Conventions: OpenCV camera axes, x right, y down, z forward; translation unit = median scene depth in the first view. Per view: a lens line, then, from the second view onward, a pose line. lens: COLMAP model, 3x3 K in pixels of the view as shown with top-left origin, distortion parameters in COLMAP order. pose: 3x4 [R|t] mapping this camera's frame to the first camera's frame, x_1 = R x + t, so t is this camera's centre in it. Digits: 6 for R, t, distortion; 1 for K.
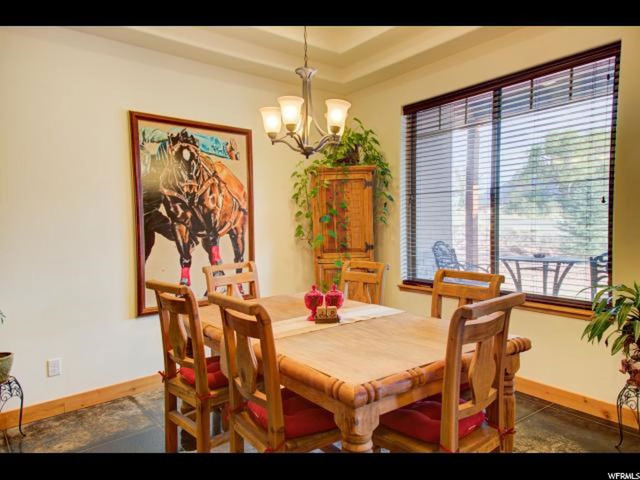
lens RADIAL K [[417.9, 0, 318.8], [0, 417.9, 240.9], [0, 0, 1]] dist [0.113567, 0.001398]
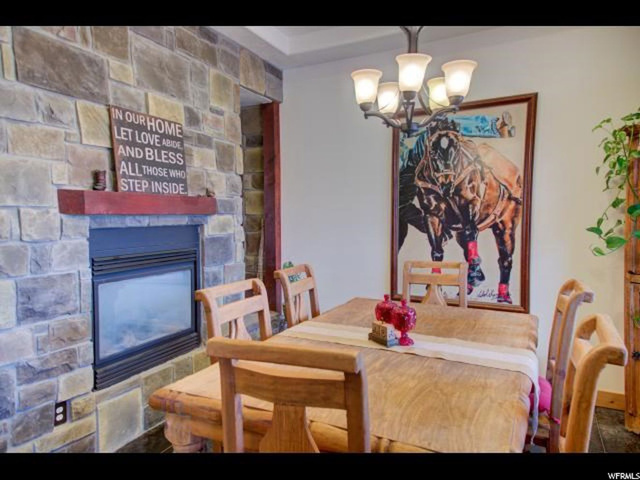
lens RADIAL K [[417.9, 0, 322.2], [0, 417.9, 243.0], [0, 0, 1]] dist [0.113567, 0.001398]
pose [[0.425358, 0.074609, -0.901945, 0.434006], [-0.046106, 0.997088, 0.060736, -0.024967], [0.903850, 0.015750, 0.427559, 0.347909]]
